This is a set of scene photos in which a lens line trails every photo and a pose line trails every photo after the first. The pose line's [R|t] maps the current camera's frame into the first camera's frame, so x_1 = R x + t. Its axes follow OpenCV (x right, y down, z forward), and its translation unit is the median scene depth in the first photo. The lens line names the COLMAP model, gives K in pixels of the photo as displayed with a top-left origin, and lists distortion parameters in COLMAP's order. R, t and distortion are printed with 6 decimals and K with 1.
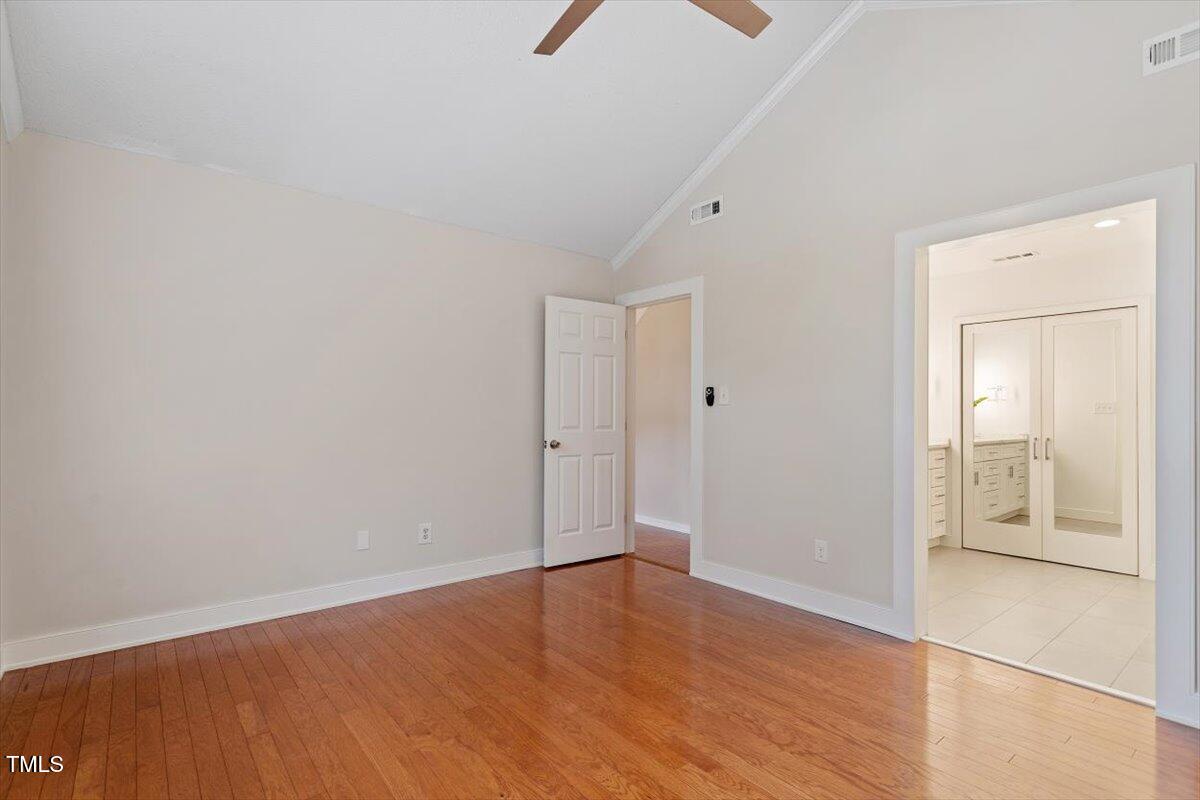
lens RADIAL K [[573.8, 0, 600.0], [0, 573.8, 400.0], [0, 0, 1]] dist [0.000290, 0.000143]
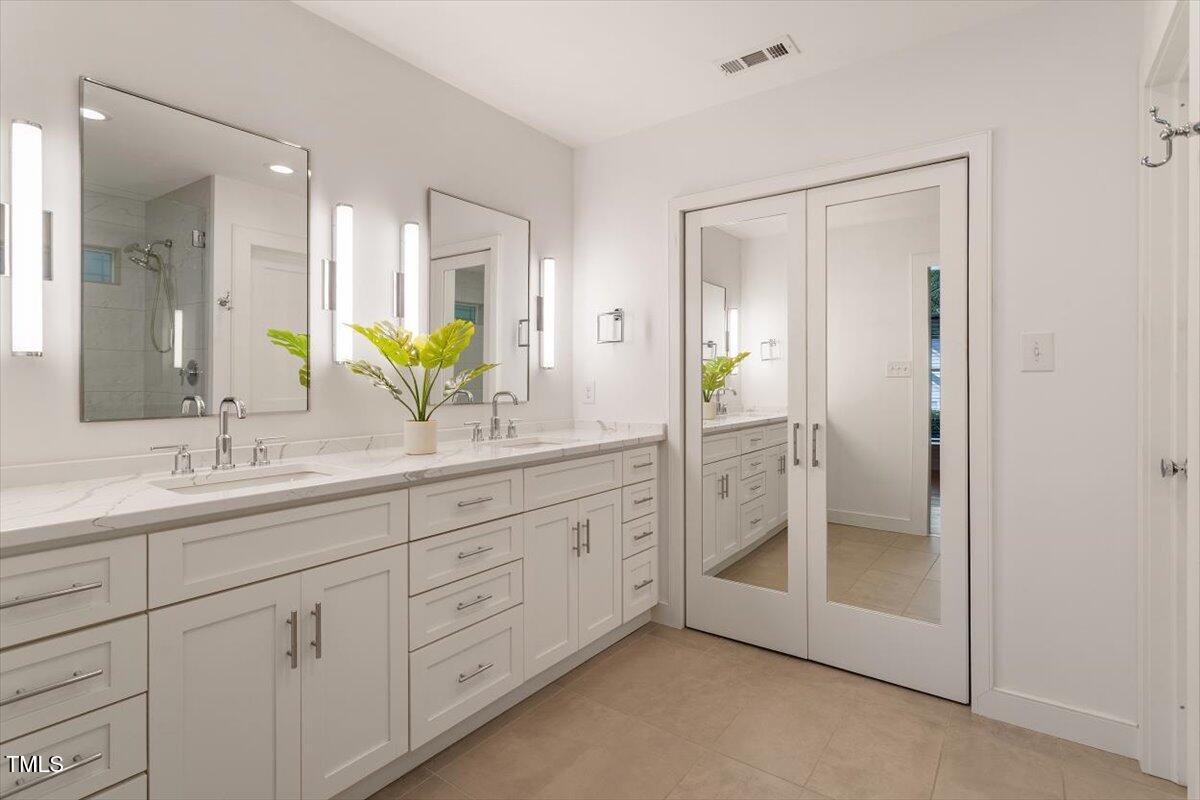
lens RADIAL K [[572.4, 0, 602.8], [0, 572.4, 382.4], [0, 0, 1]] dist [0.000735, 0.000076]
pose [[0.968157, -0.014987, 0.249895, 0.418759], [0.009332, 0.999673, 0.023800, 0.014022], [-0.250170, -0.020710, 0.967980, 0.495465]]
